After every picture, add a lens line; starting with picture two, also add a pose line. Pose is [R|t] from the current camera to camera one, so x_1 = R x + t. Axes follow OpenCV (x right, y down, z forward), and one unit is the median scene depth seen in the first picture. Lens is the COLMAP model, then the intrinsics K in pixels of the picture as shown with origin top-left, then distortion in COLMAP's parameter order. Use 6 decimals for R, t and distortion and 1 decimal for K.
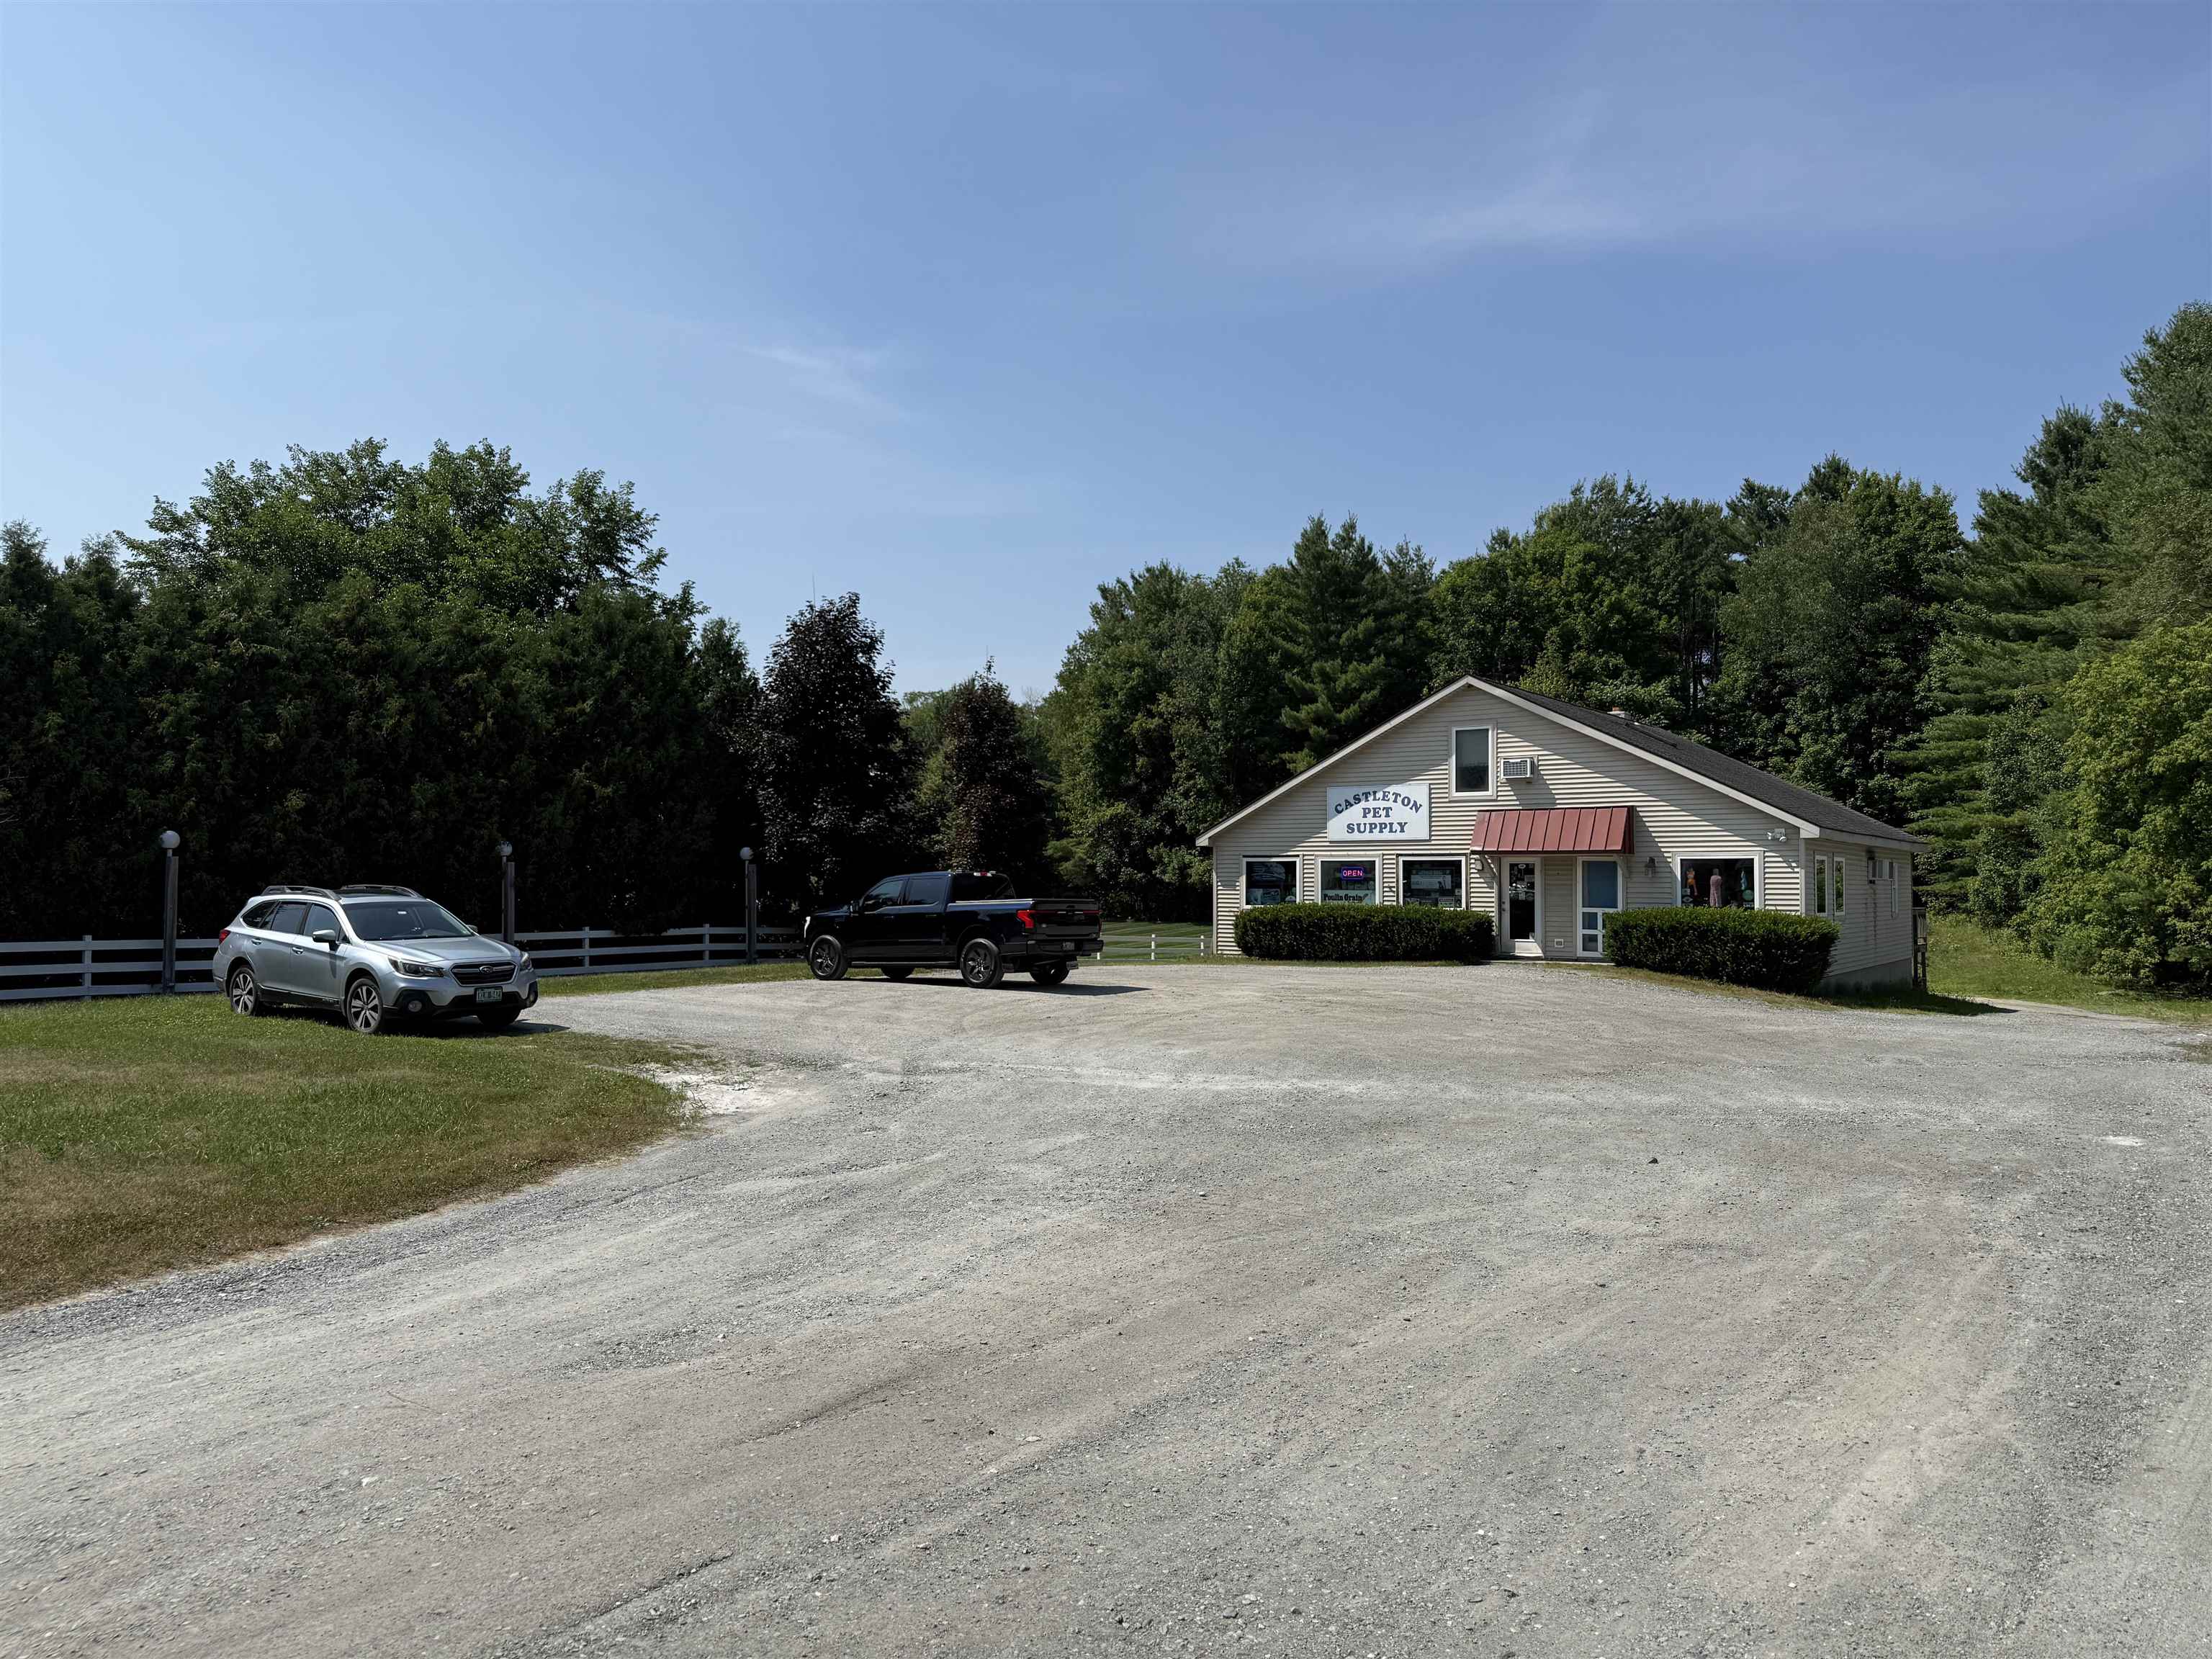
lens RADIAL K [[1538.1, 0, 1093.8], [0, 1538.1, 825.5], [0, 0, 1]] dist [0.127289, -0.226433]
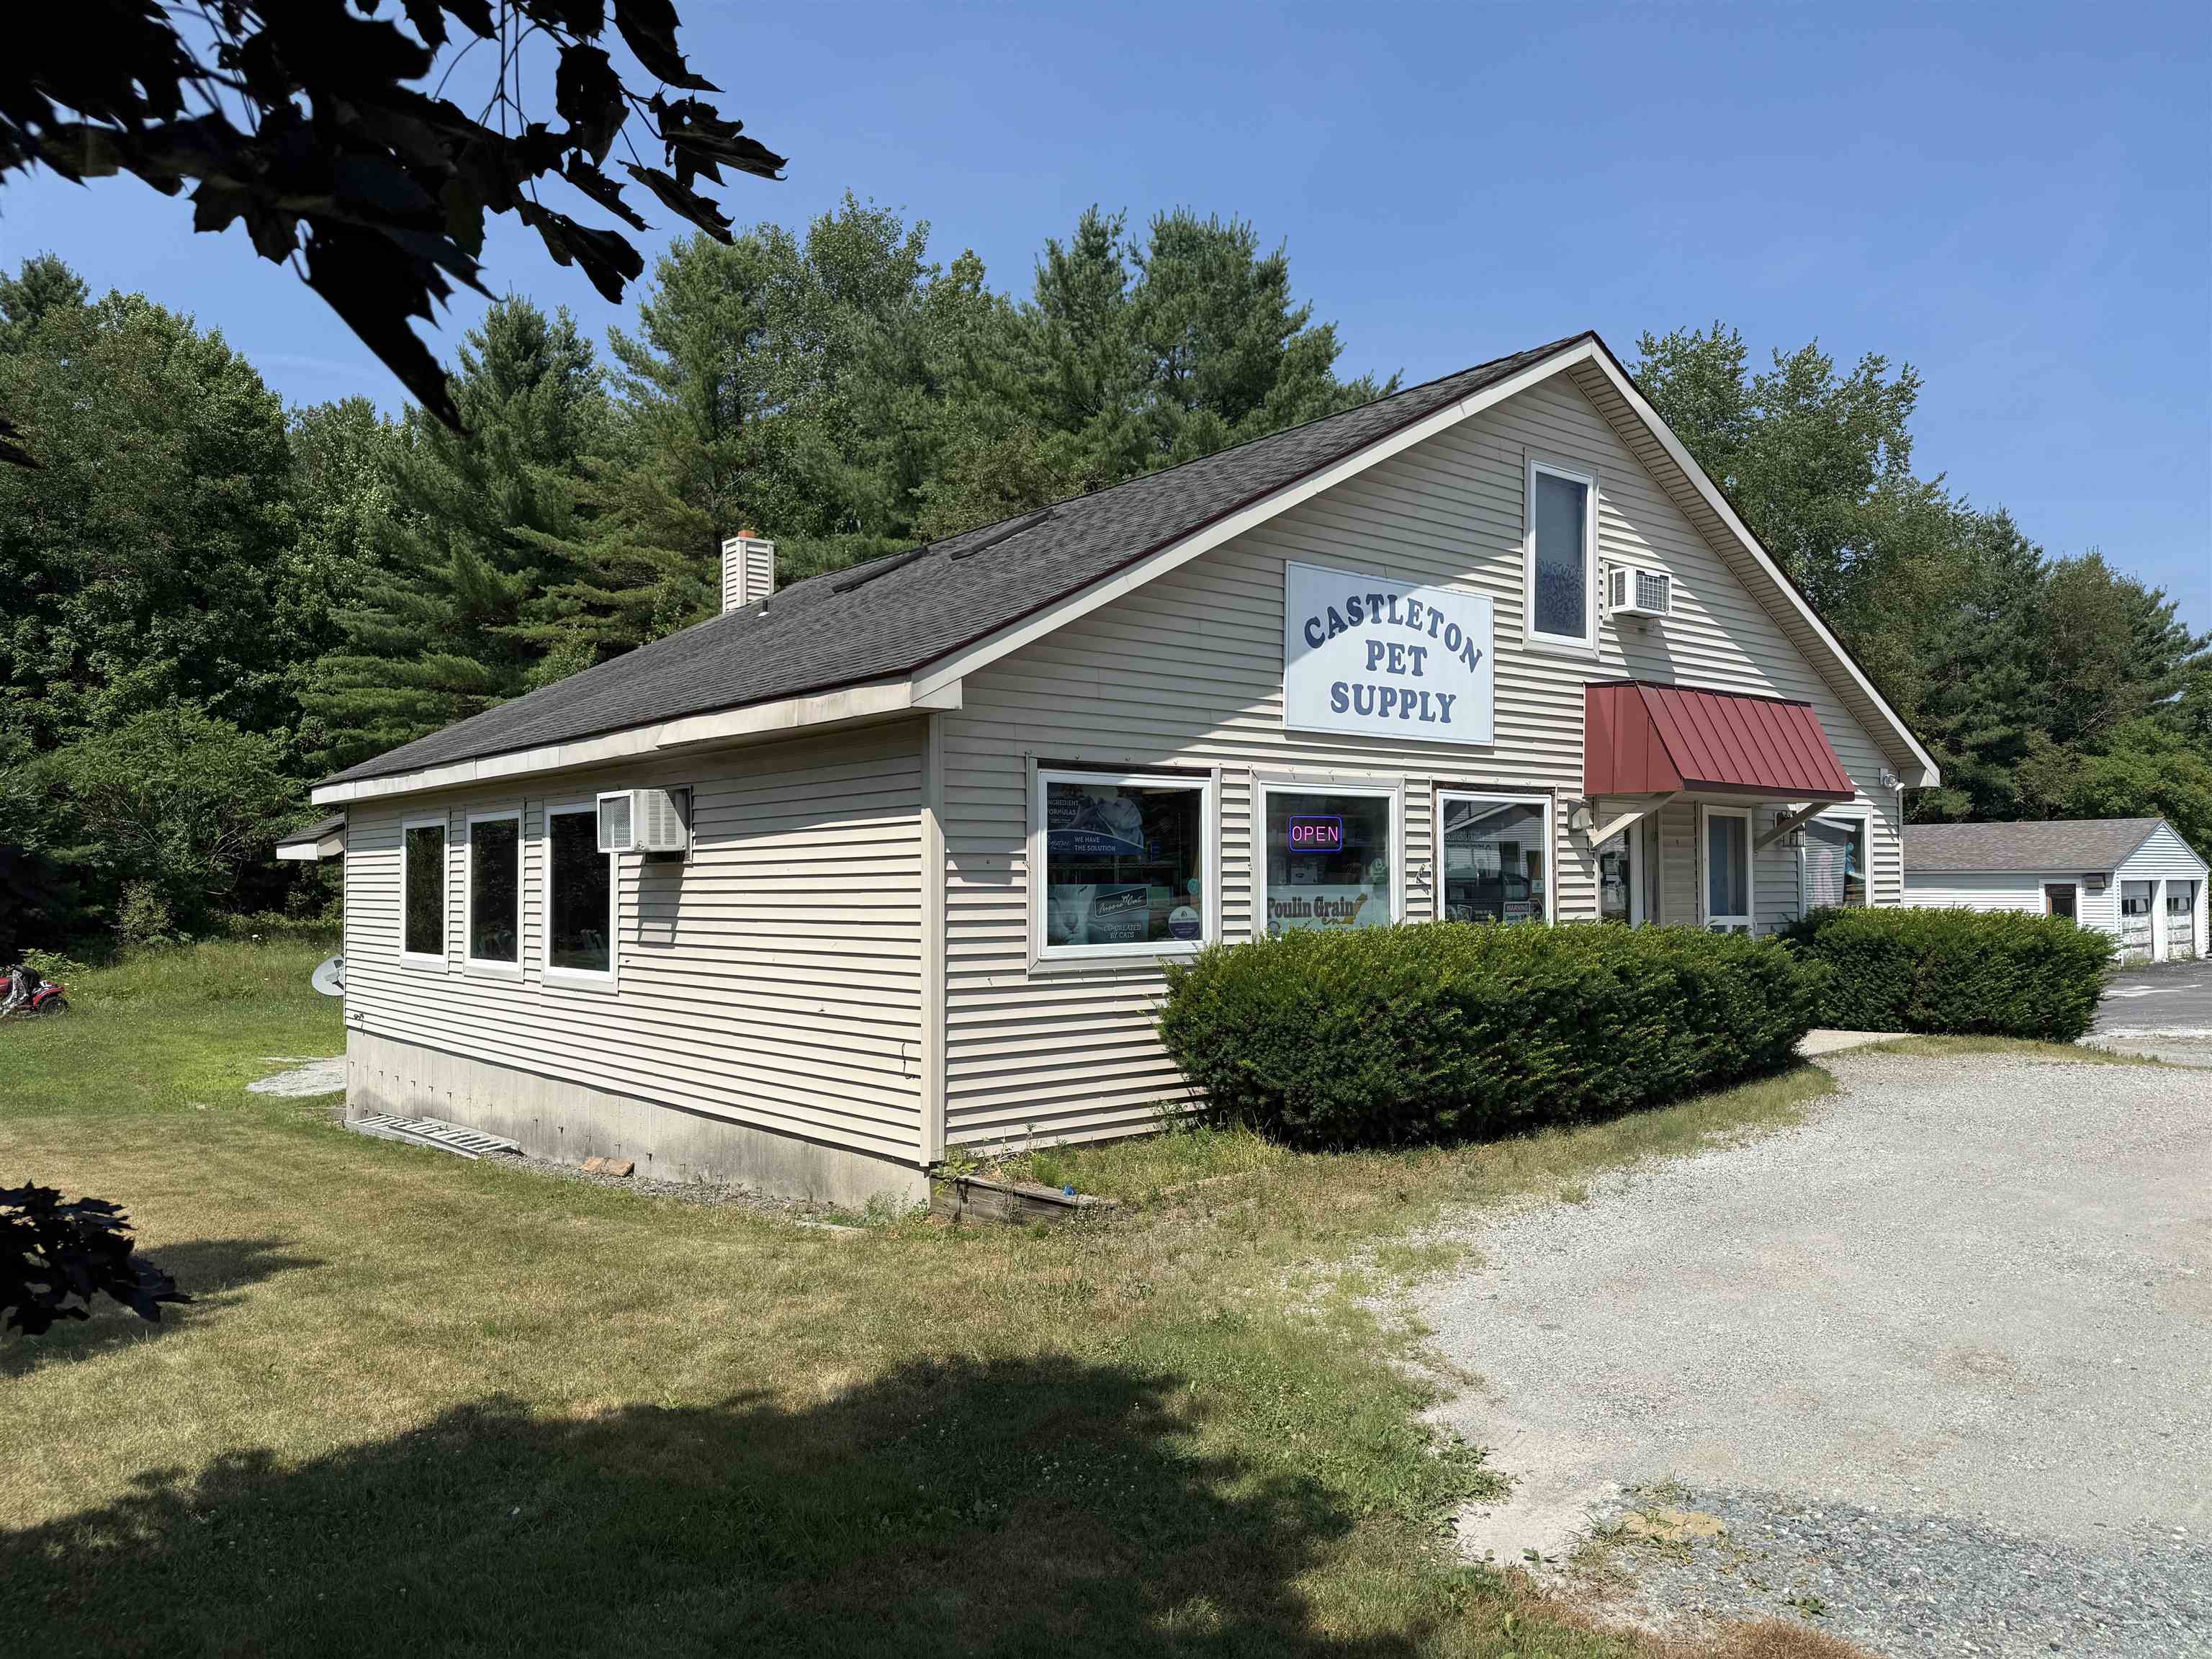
lens RADIAL K [[1561.3, 0, 1051.8], [0, 1561.3, 827.3], [0, 0, 1]] dist [0.072602, -0.143366]
pose [[0.279464, 0.028081, 0.959746, -0.166201], [-0.031857, 0.999293, -0.019962, 0.037085], [-0.959628, -0.024996, 0.280161, 0.934111]]
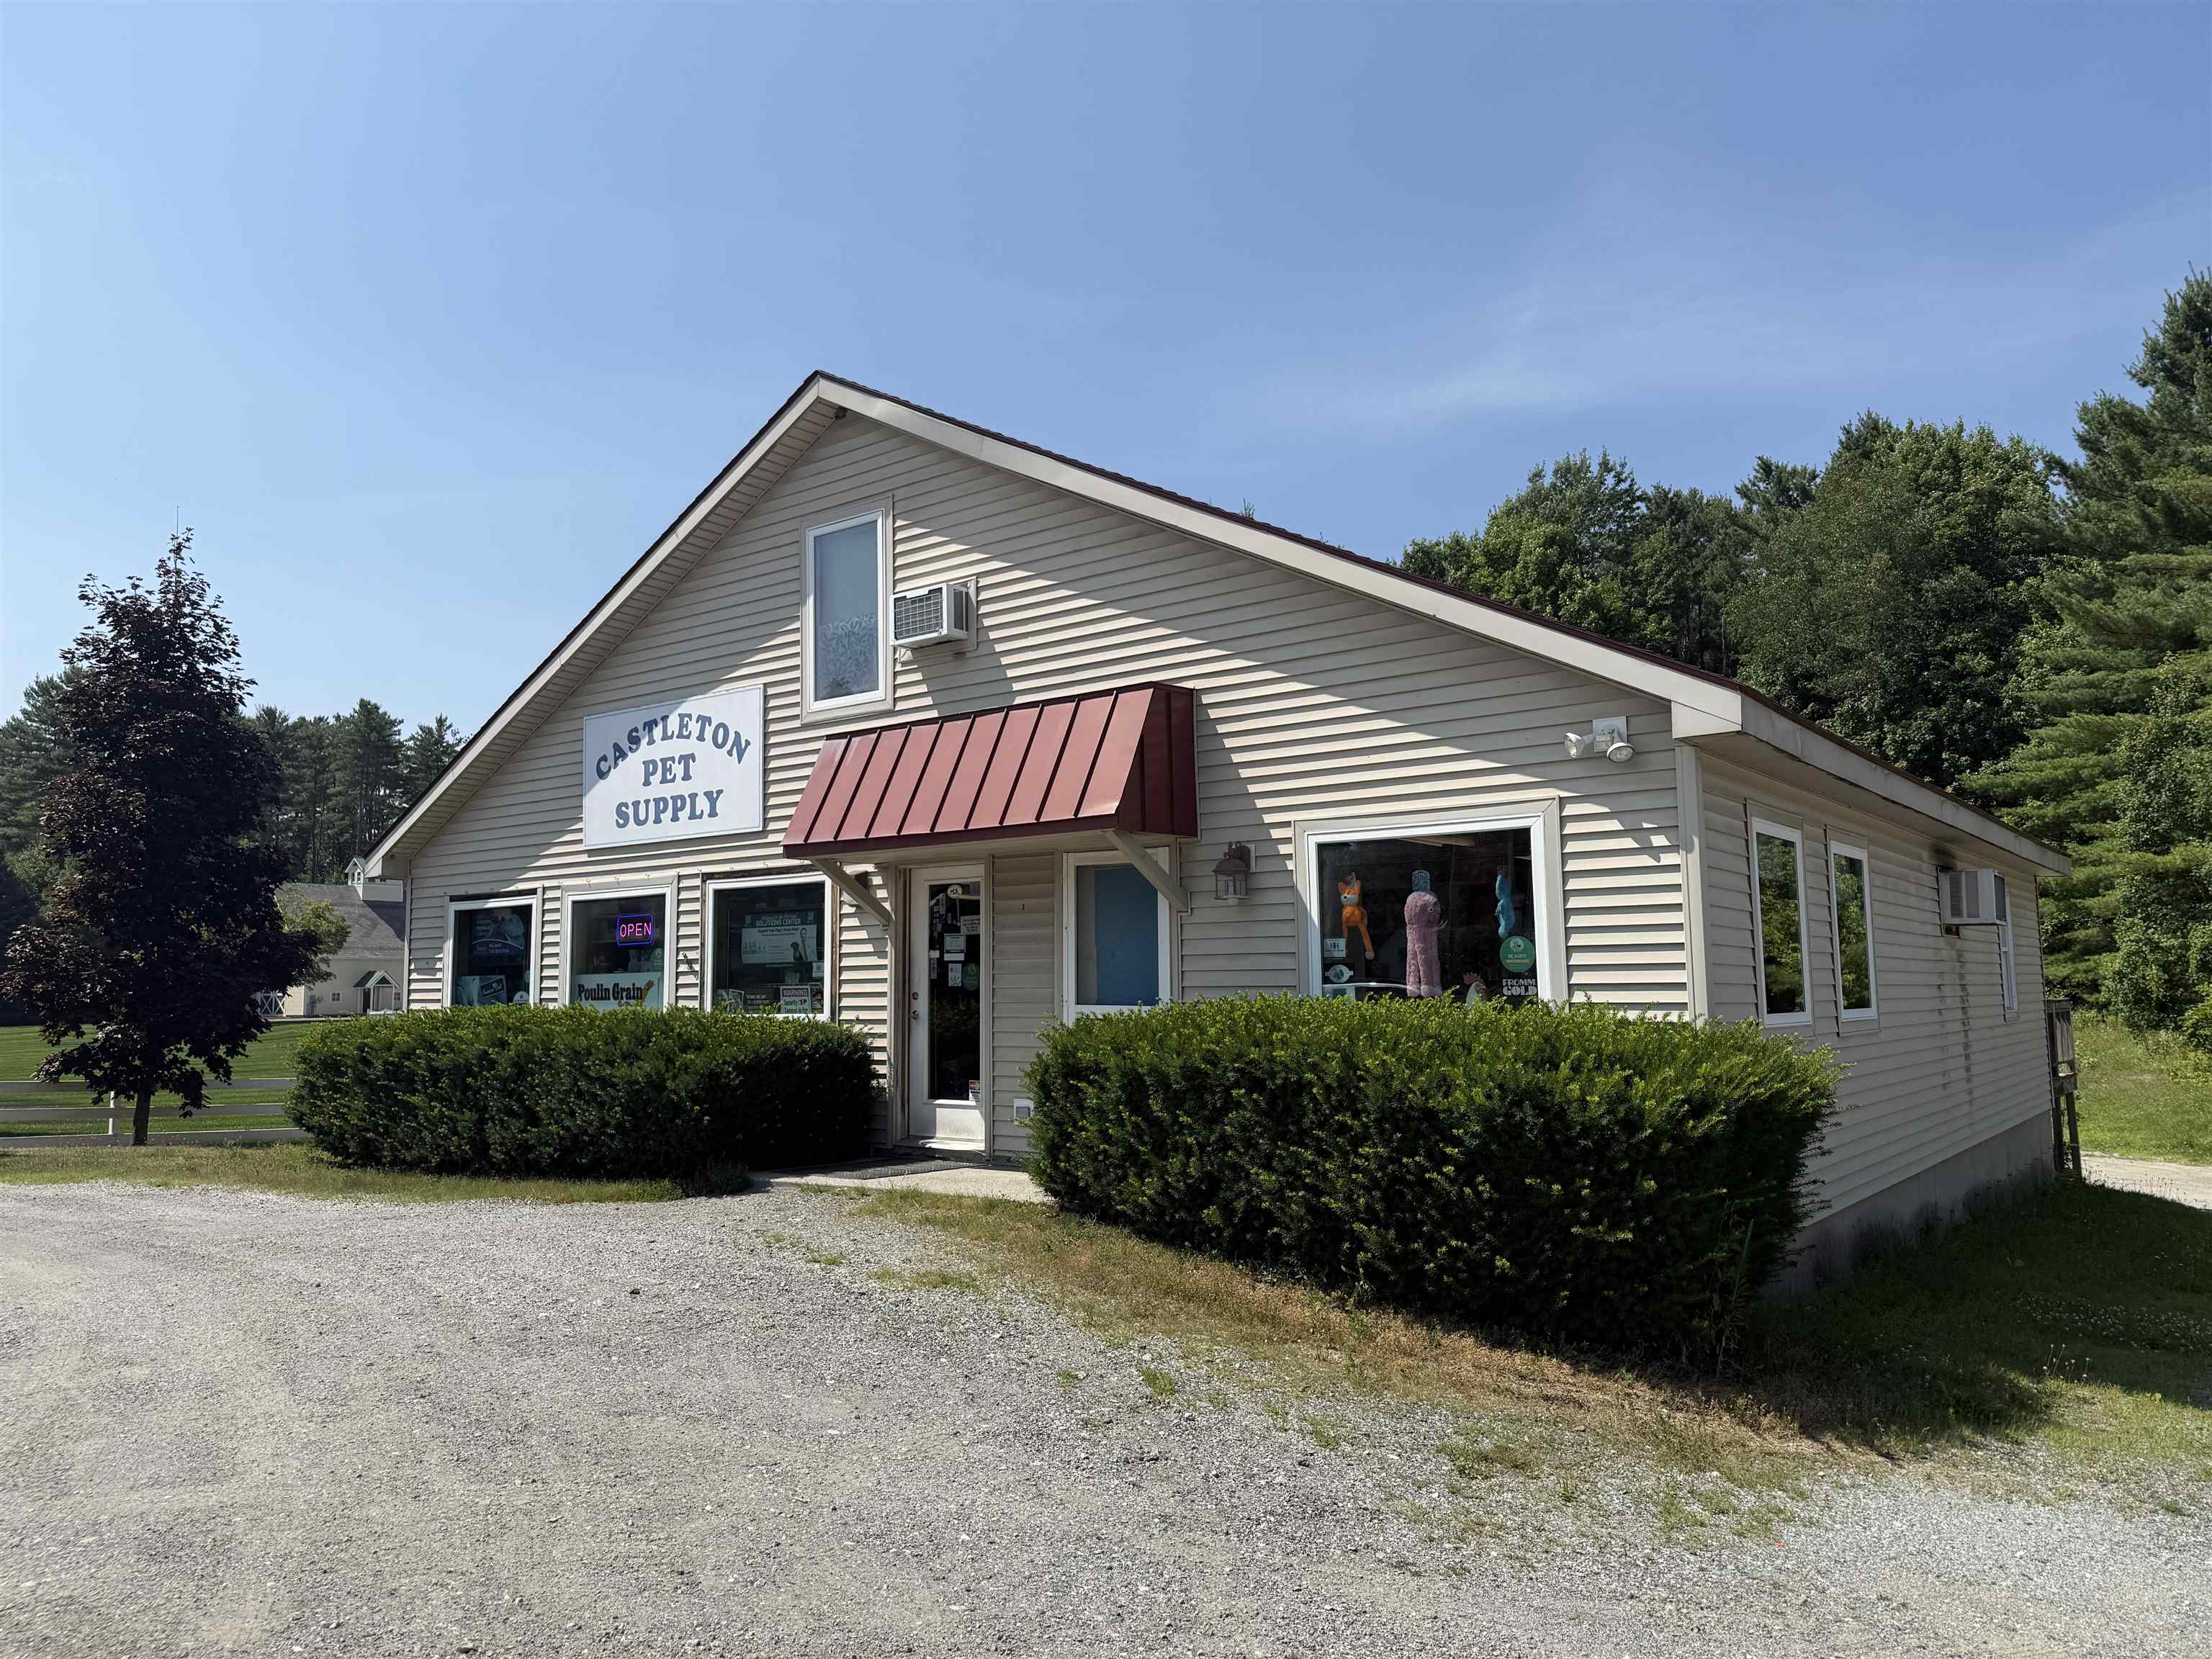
lens RADIAL K [[1541.7, 0, 1099.9], [0, 1541.7, 814.8], [0, 0, 1]] dist [0.090324, -0.134072]
pose [[0.999232, -0.018501, -0.034536, 0.292651], [0.015819, 0.996952, -0.076395, 0.032975], [0.035844, 0.075790, 0.996479, 0.589197]]
